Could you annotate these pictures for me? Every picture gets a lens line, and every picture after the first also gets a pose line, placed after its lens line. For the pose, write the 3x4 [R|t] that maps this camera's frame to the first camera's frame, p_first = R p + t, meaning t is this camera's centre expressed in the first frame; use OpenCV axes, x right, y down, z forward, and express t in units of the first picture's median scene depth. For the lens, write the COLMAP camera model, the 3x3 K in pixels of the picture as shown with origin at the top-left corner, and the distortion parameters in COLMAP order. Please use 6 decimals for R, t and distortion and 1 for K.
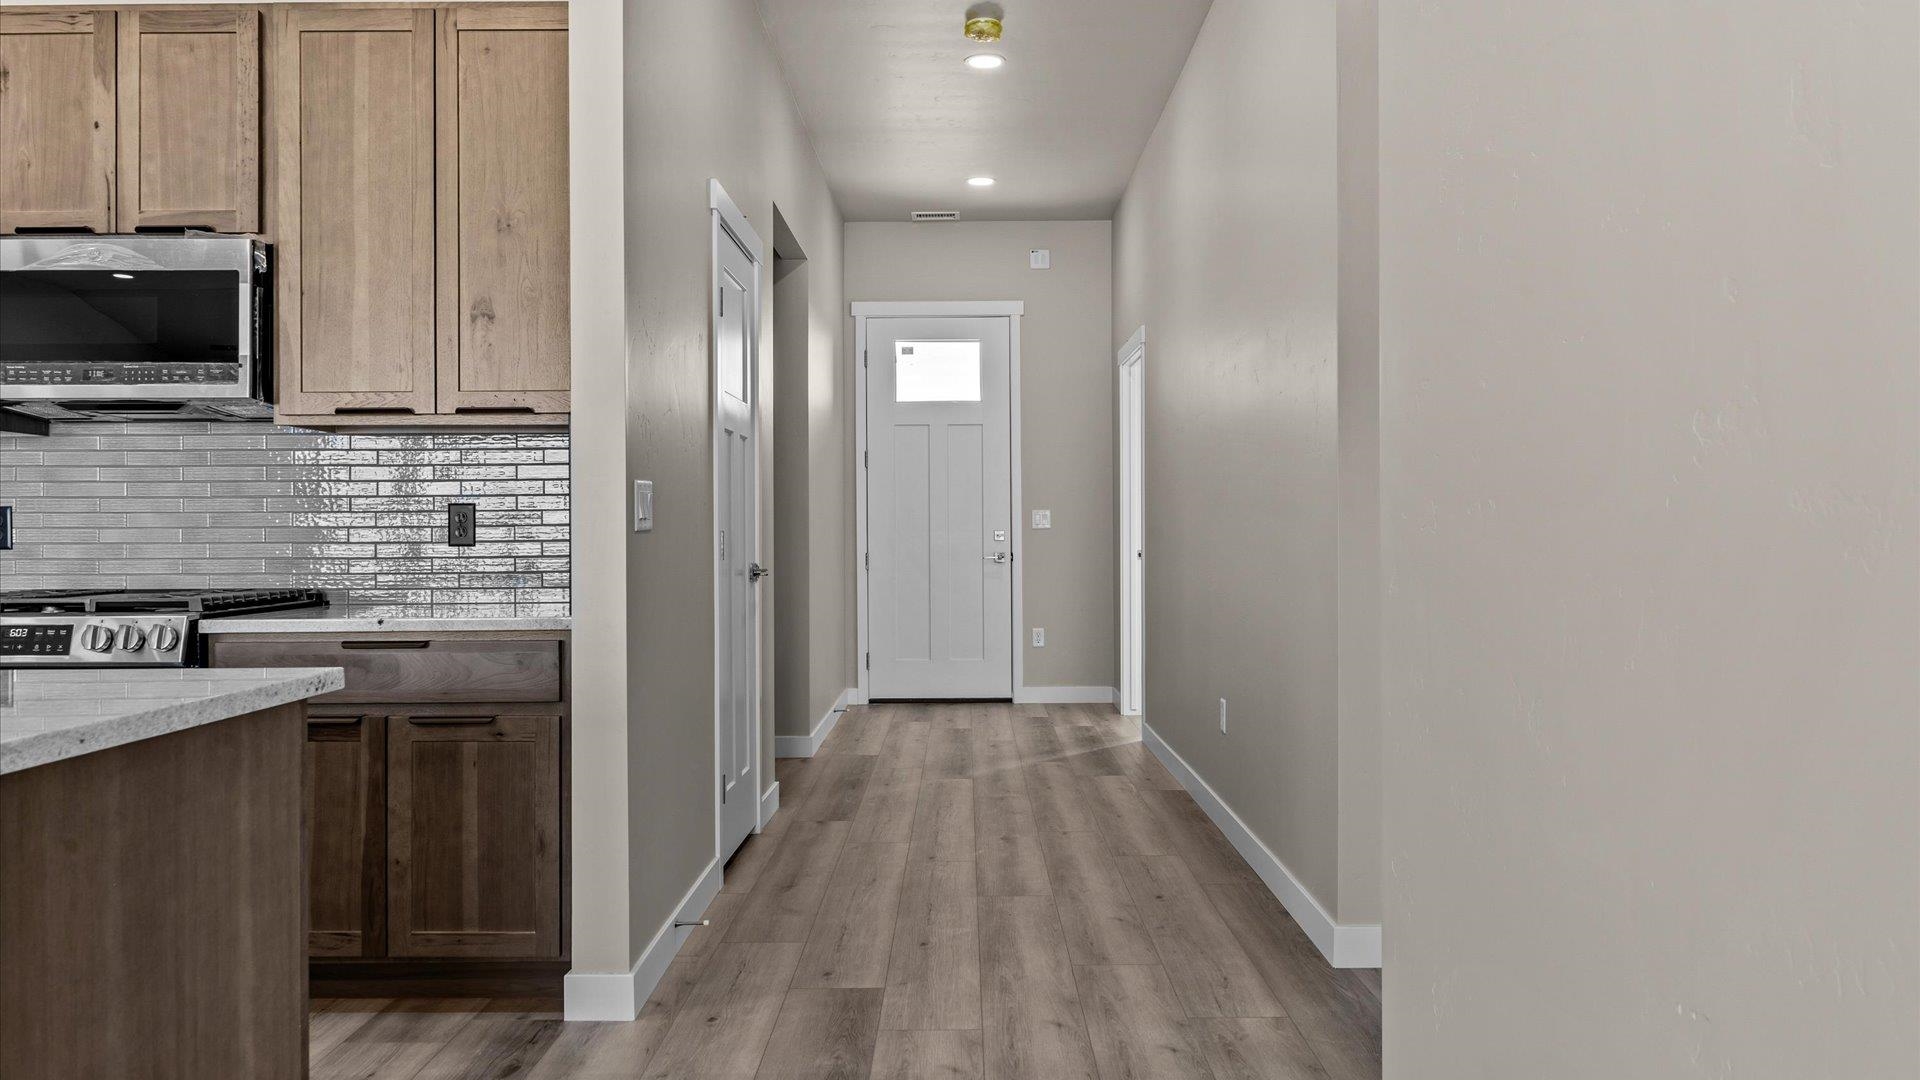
lens RADIAL K [[1369.8, 0, 978.3], [0, 1369.8, 526.0], [0, 0, 1]] dist [-0.005824, -0.002669]
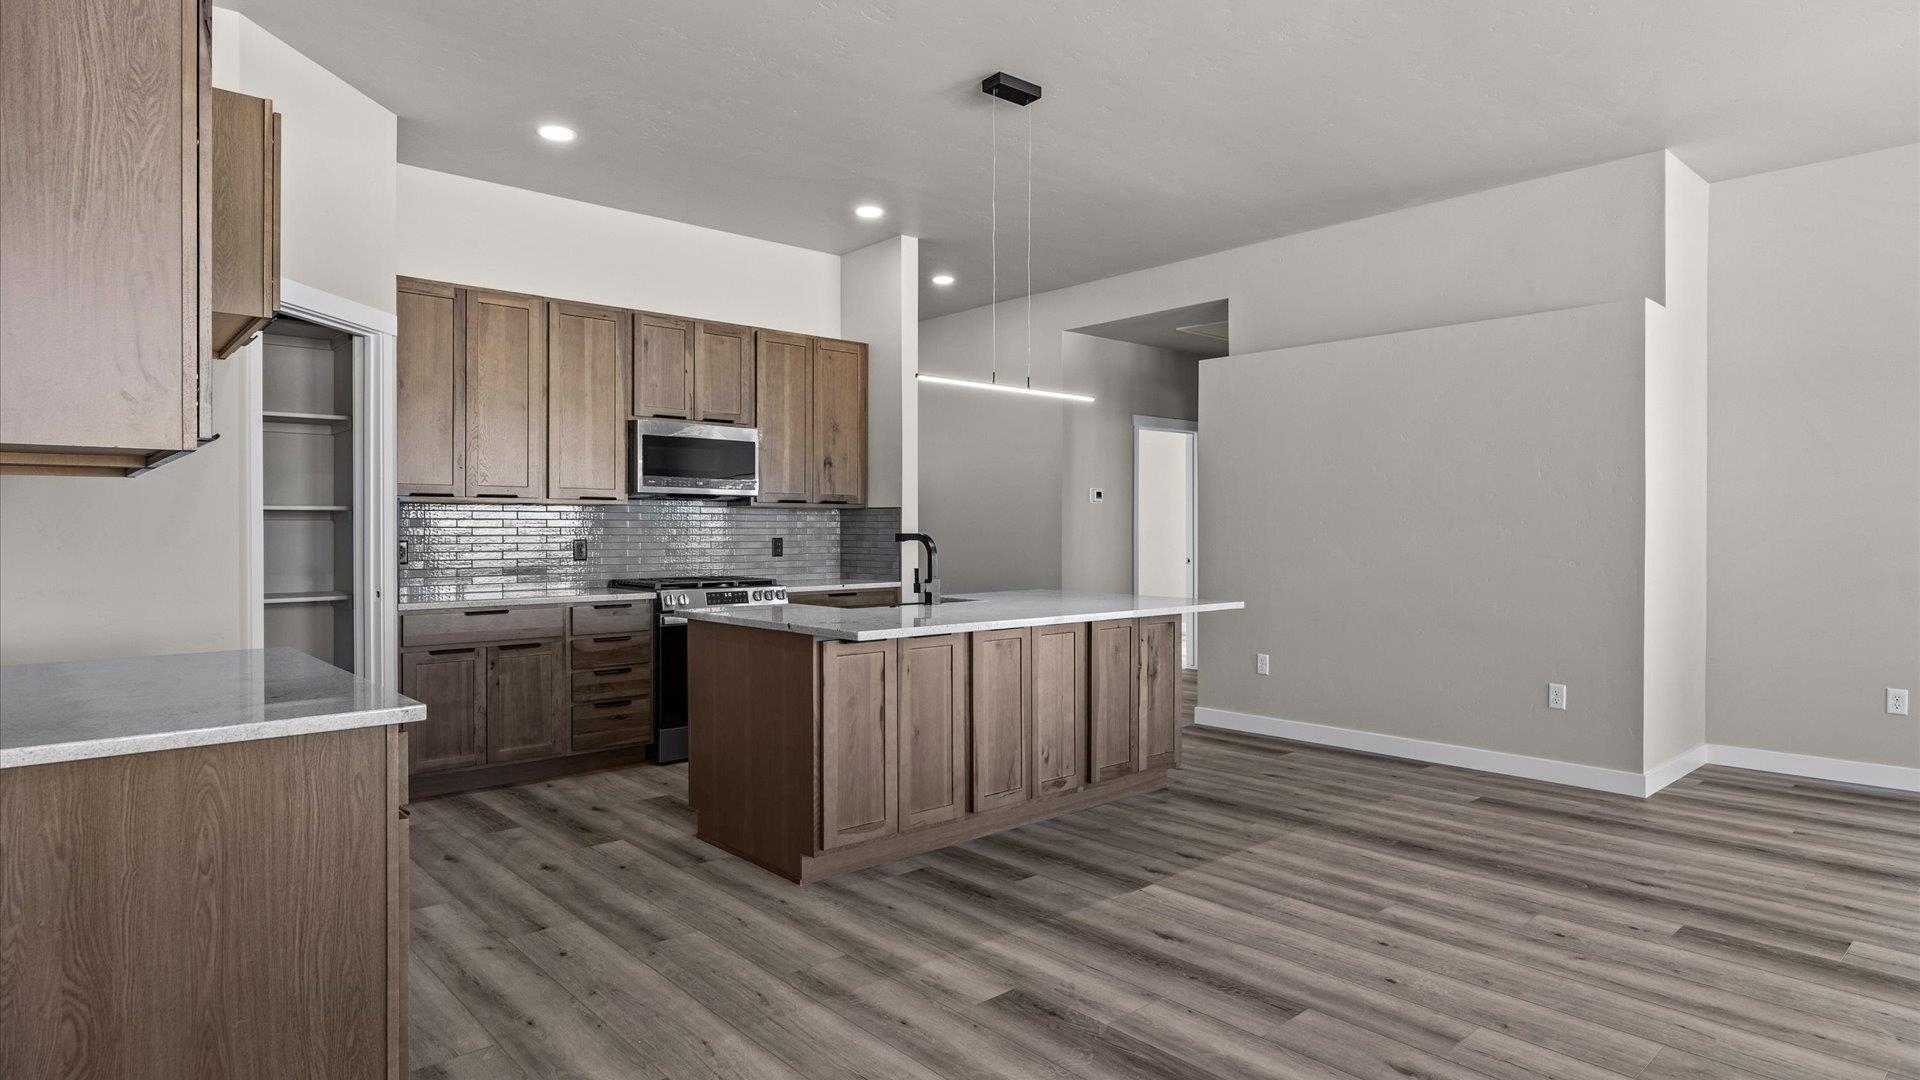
lens RADIAL K [[1045.1, 0, 968.8], [0, 1045.1, 533.6], [0, 0, 1]] dist [-0.002804, -0.000053]
pose [[0.743111, 0.003148, 0.669160, -1.443929], [-0.007205, 0.999969, 0.003297, -0.035419], [-0.669129, -0.007271, 0.743111, -0.589898]]
